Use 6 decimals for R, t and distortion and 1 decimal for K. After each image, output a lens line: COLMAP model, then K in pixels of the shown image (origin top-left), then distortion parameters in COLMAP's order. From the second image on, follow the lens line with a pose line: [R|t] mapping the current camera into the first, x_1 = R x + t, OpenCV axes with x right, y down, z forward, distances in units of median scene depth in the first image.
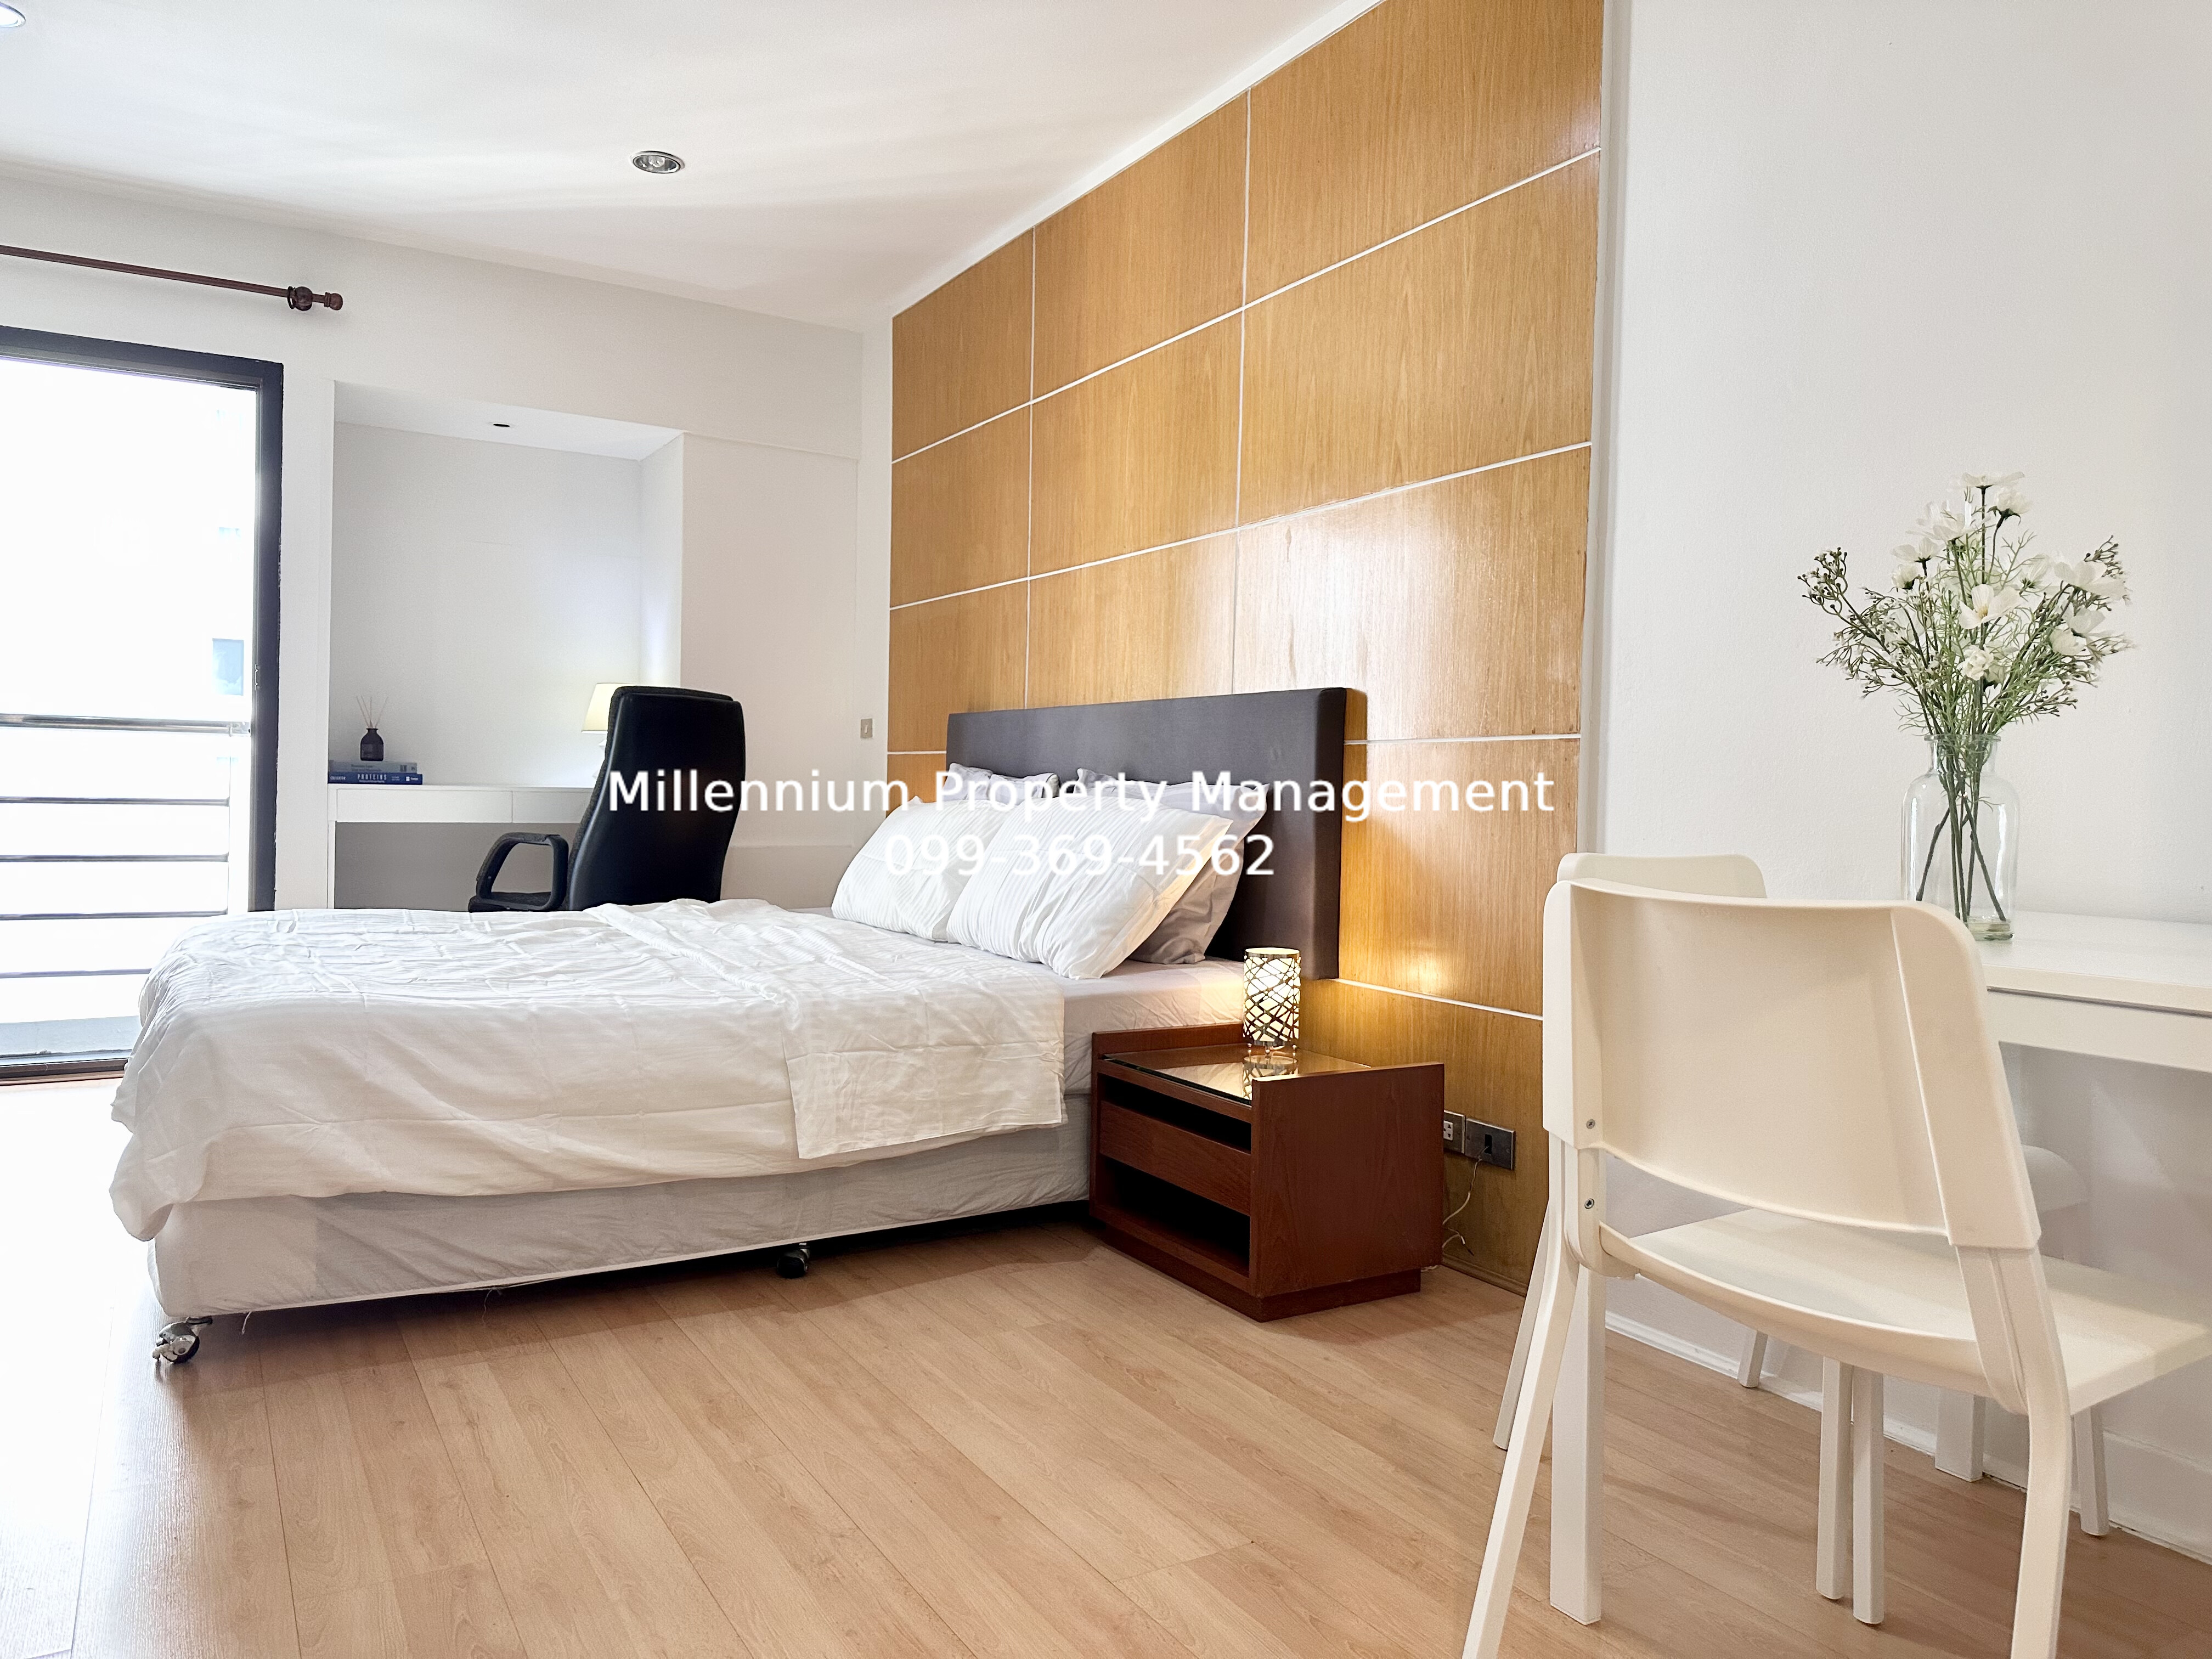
lens RADIAL K [[1553.1, 0, 1122.3], [0, 1553.1, 814.6], [0, 0, 1]] dist [0.159876, -0.264194]
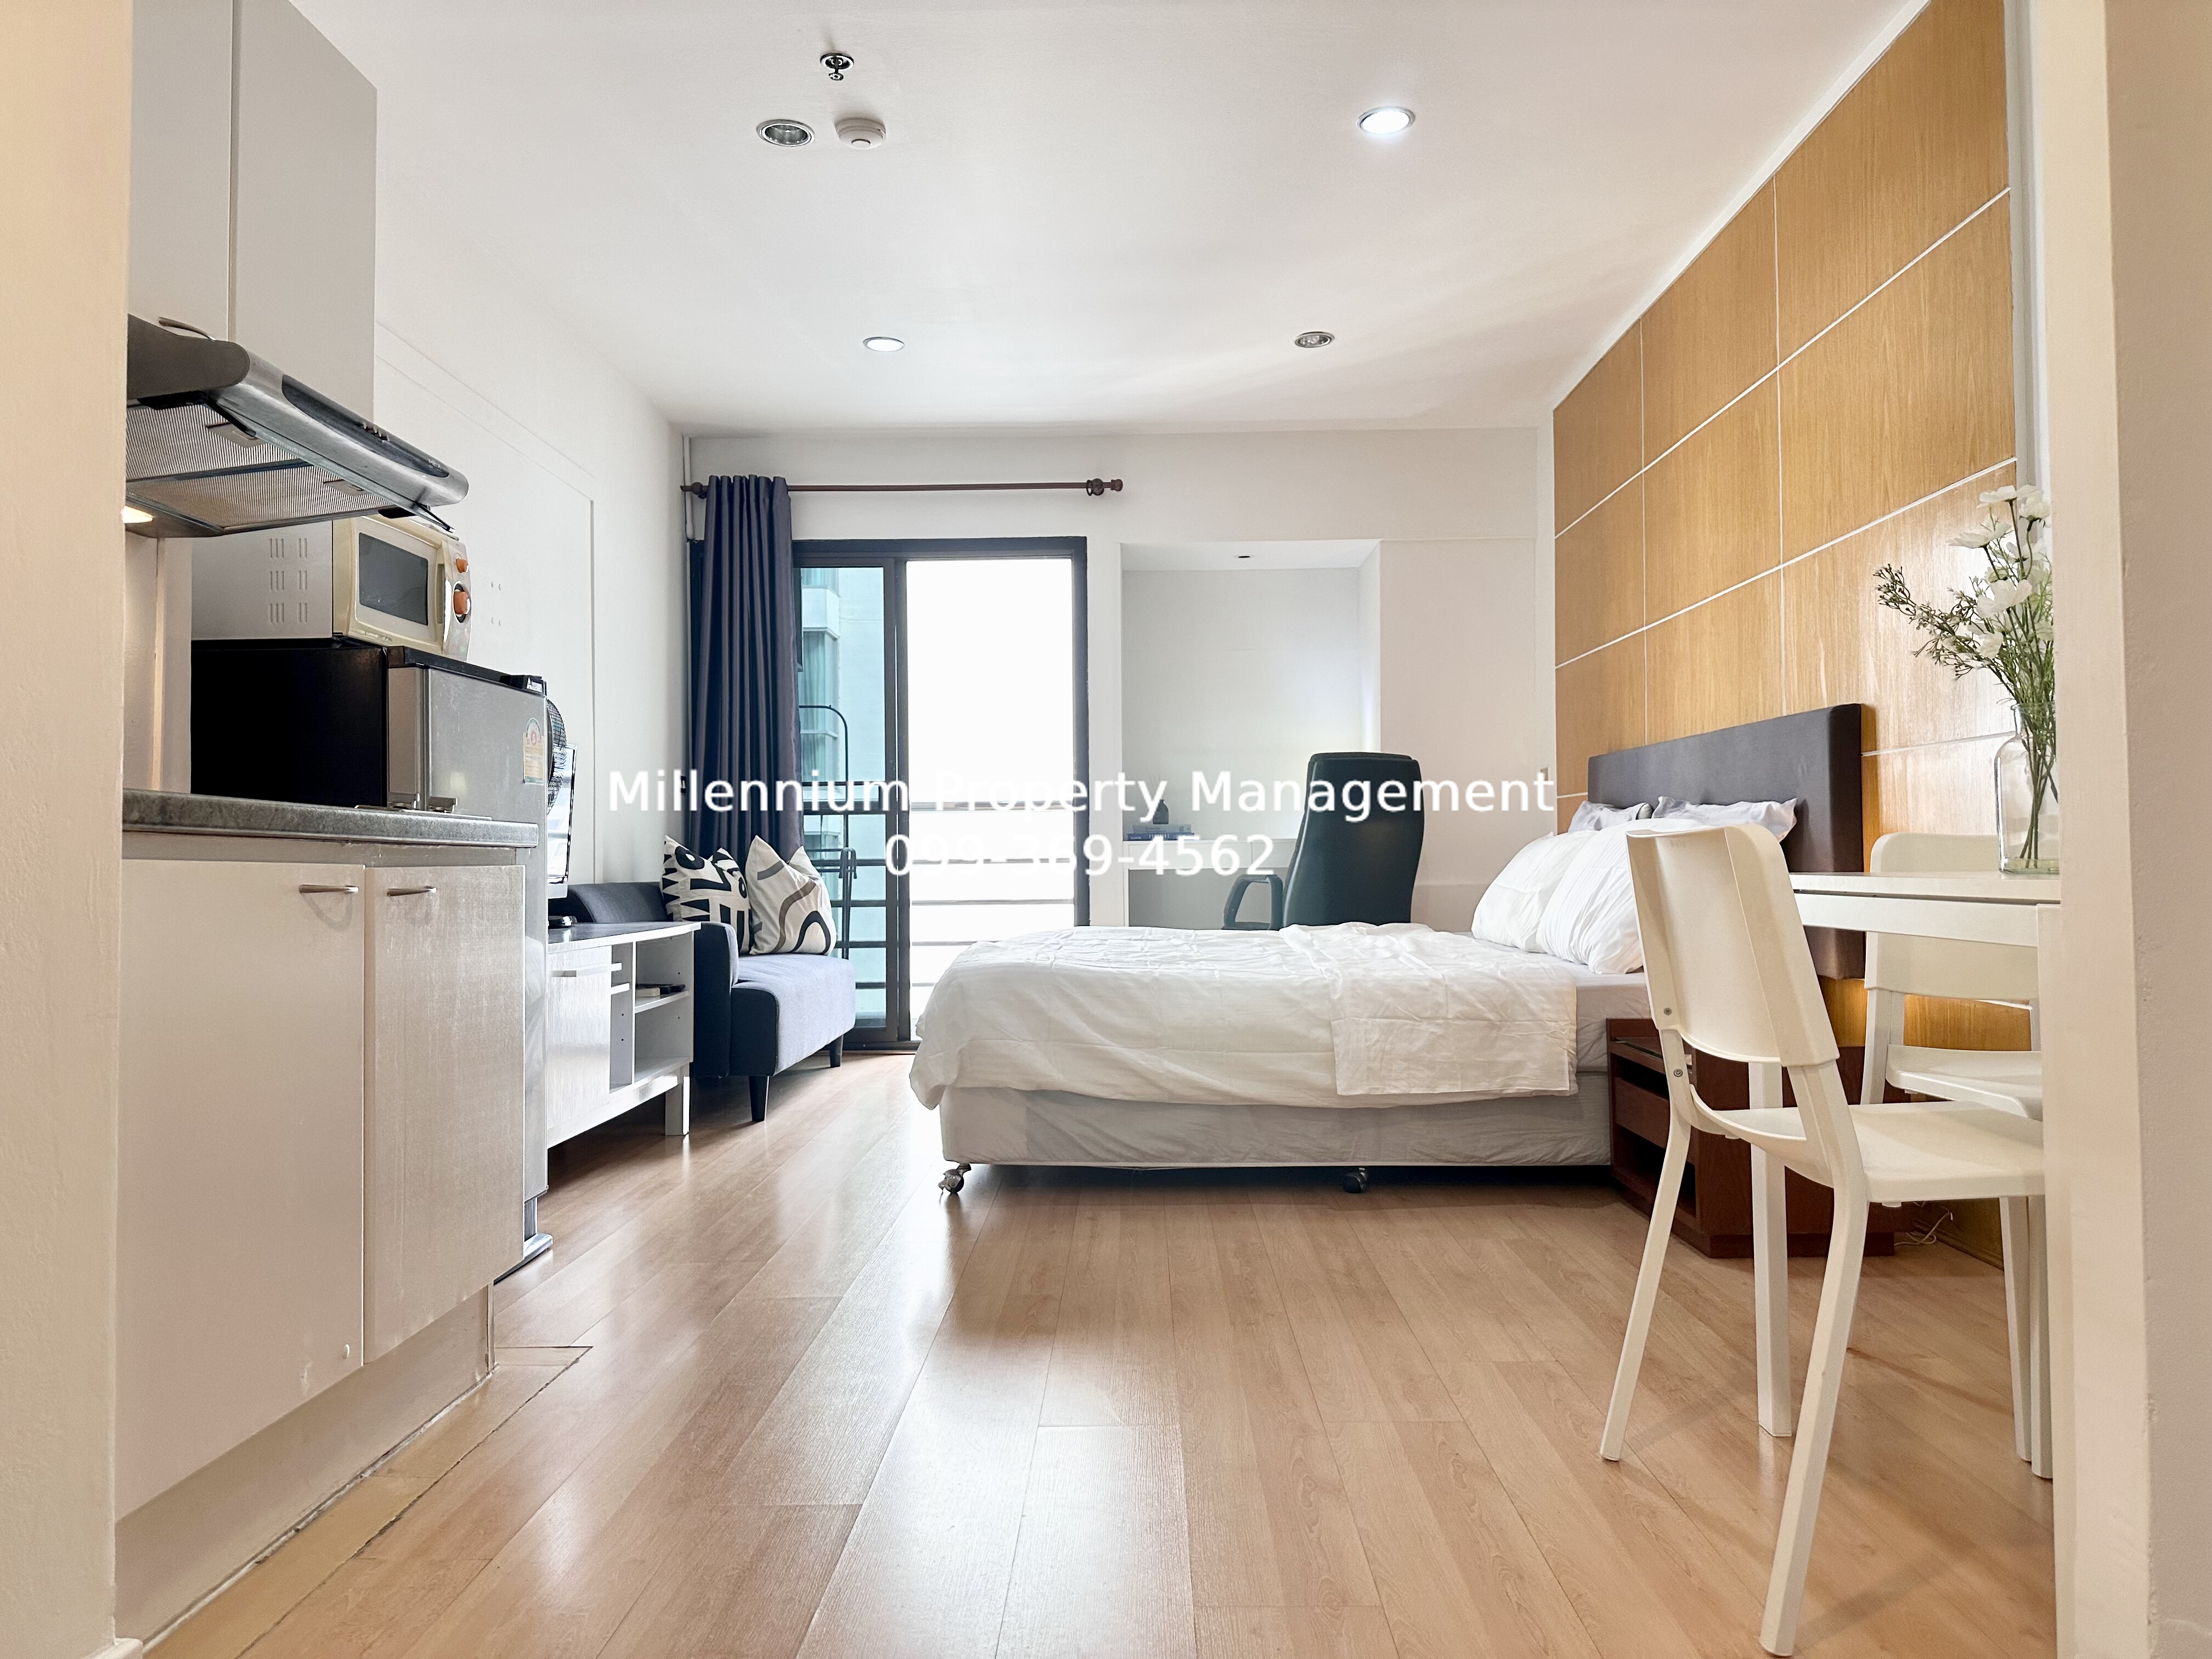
lens RADIAL K [[1553.1, 0, 1122.3], [0, 1553.1, 814.6], [0, 0, 1]] dist [0.159876, -0.264194]
pose [[0.852386, -0.045069, -0.520968, 0.311004], [0.021148, 0.998435, -0.051774, 0.044296], [0.522486, 0.033114, 0.852005, -0.206003]]
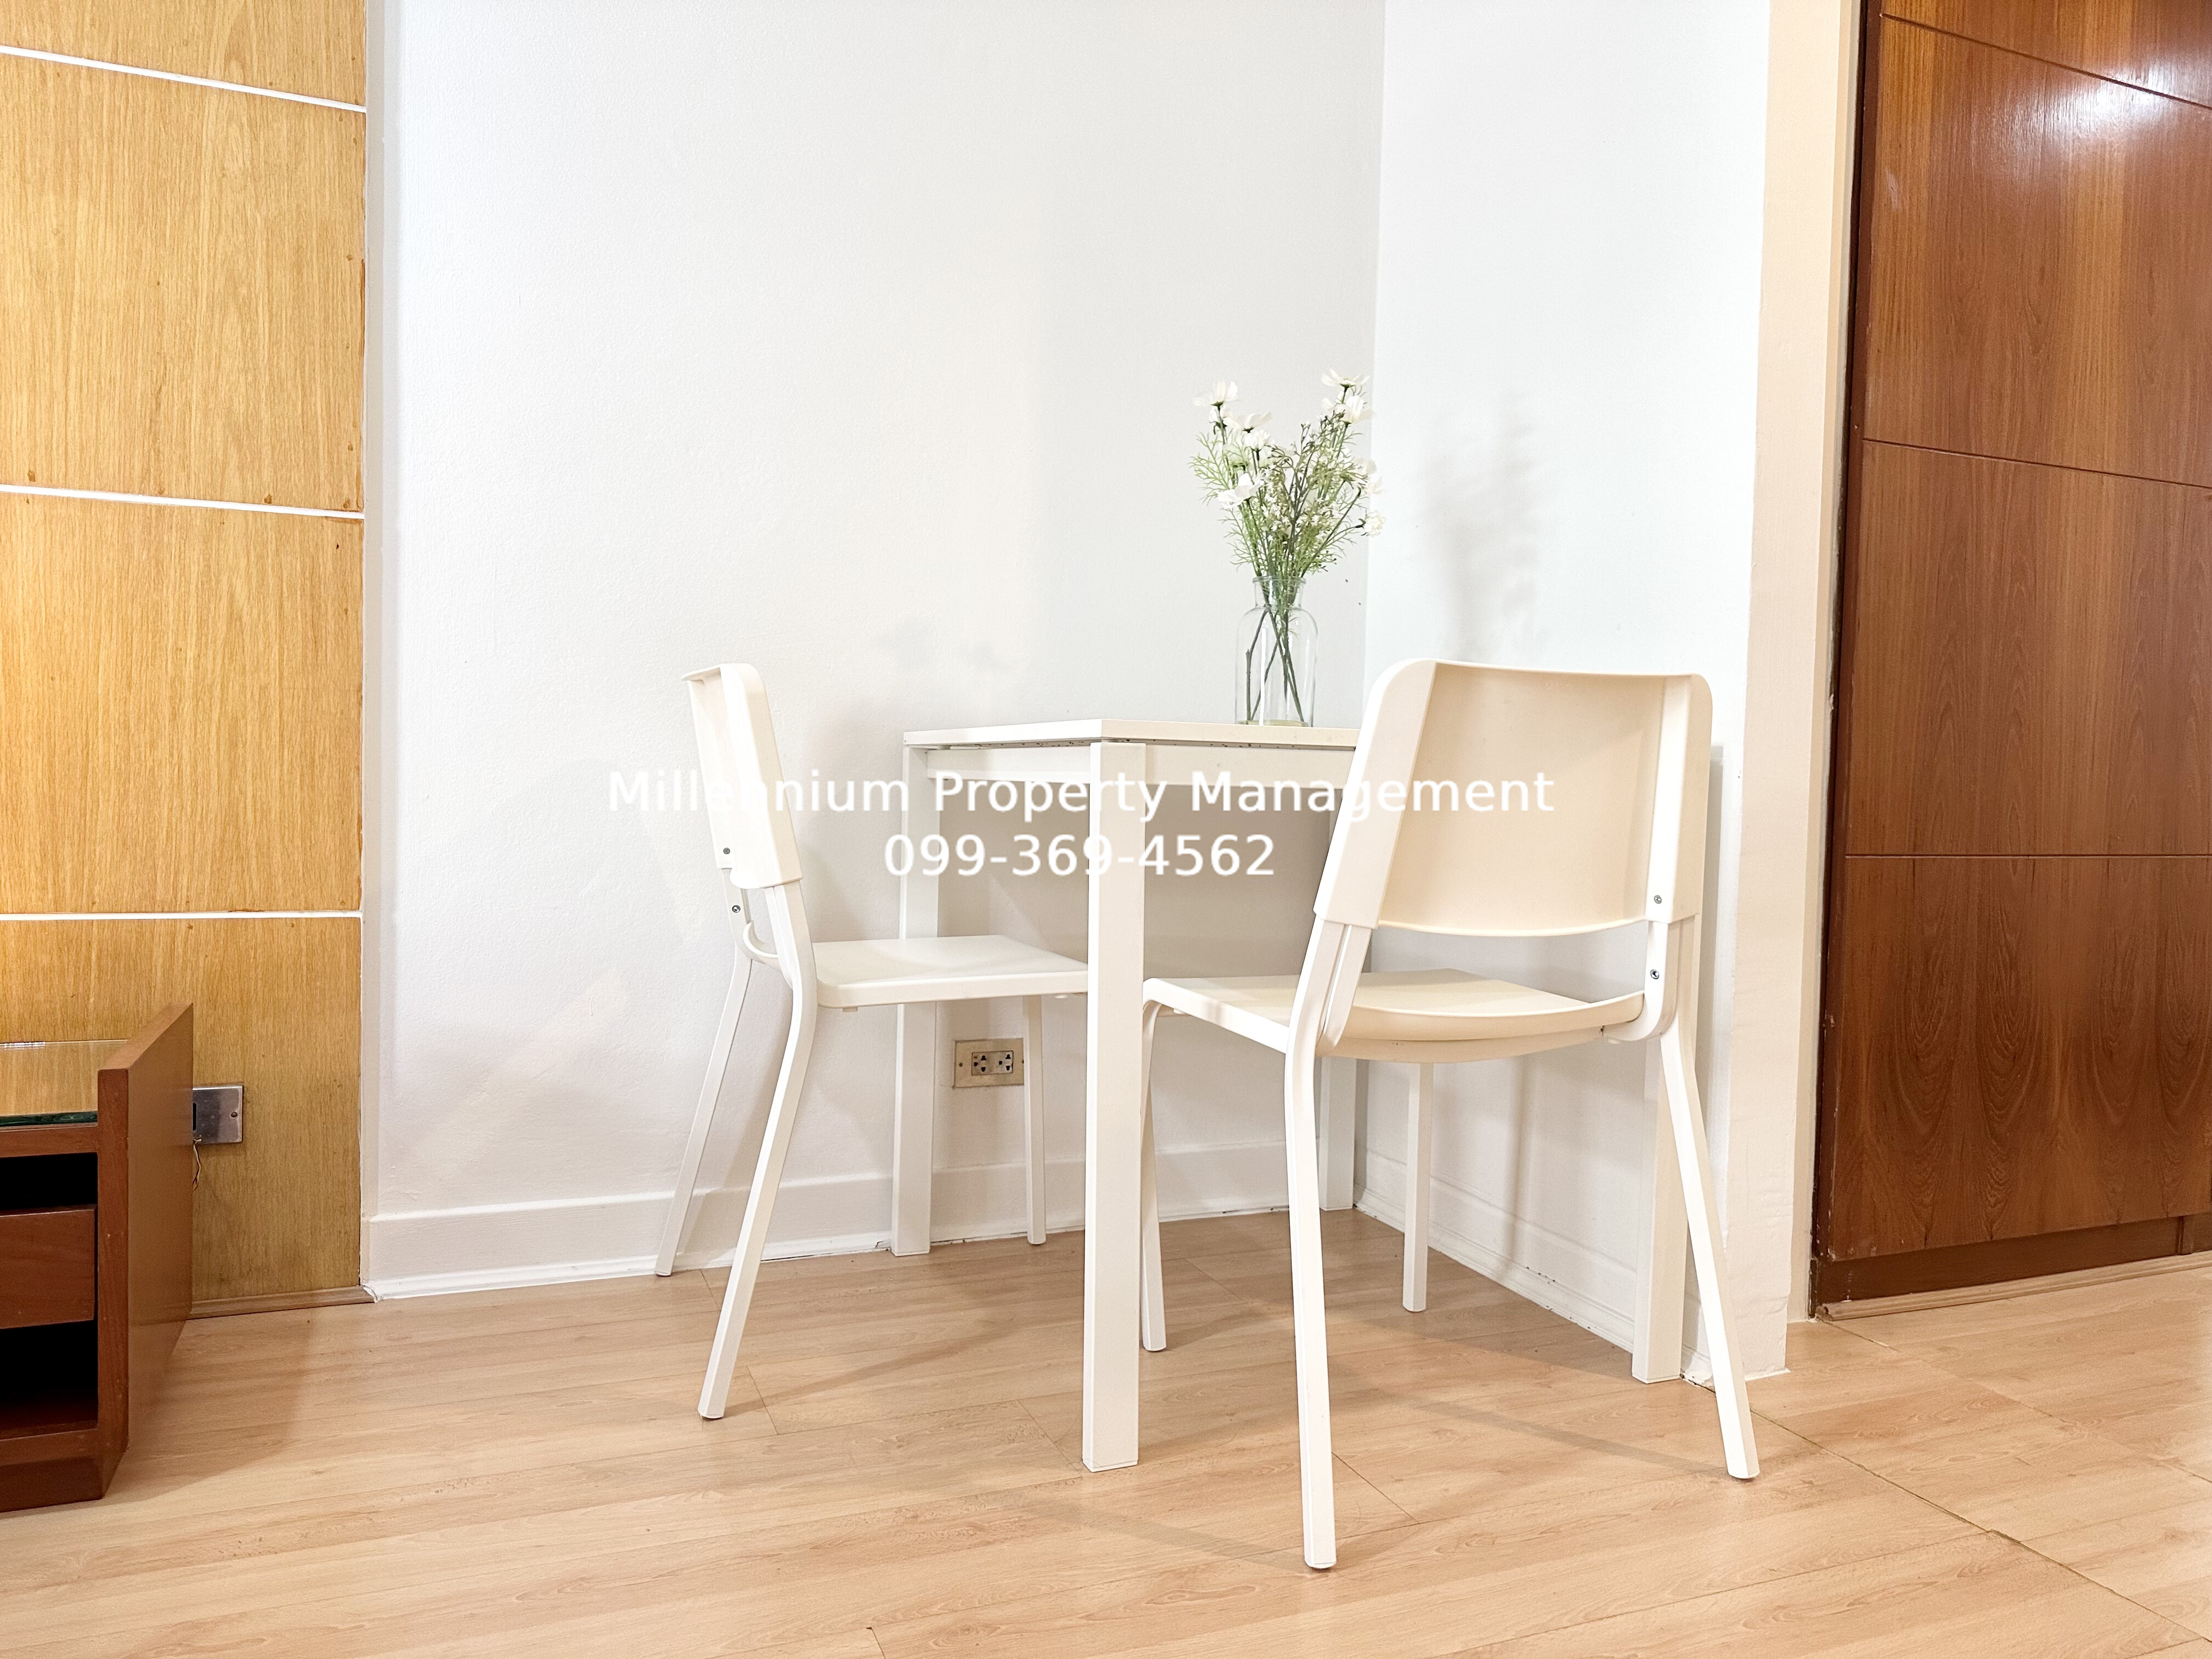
lens RADIAL K [[1536.6, 0, 1149.2], [0, 1536.6, 834.4], [0, 0, 1]] dist [0.052015, -0.042352]
pose [[0.135775, -0.049694, 0.989493, -0.361055], [-0.019360, 0.998417, 0.052799, 0.048361], [-0.990550, -0.026325, 0.134598, 0.518324]]
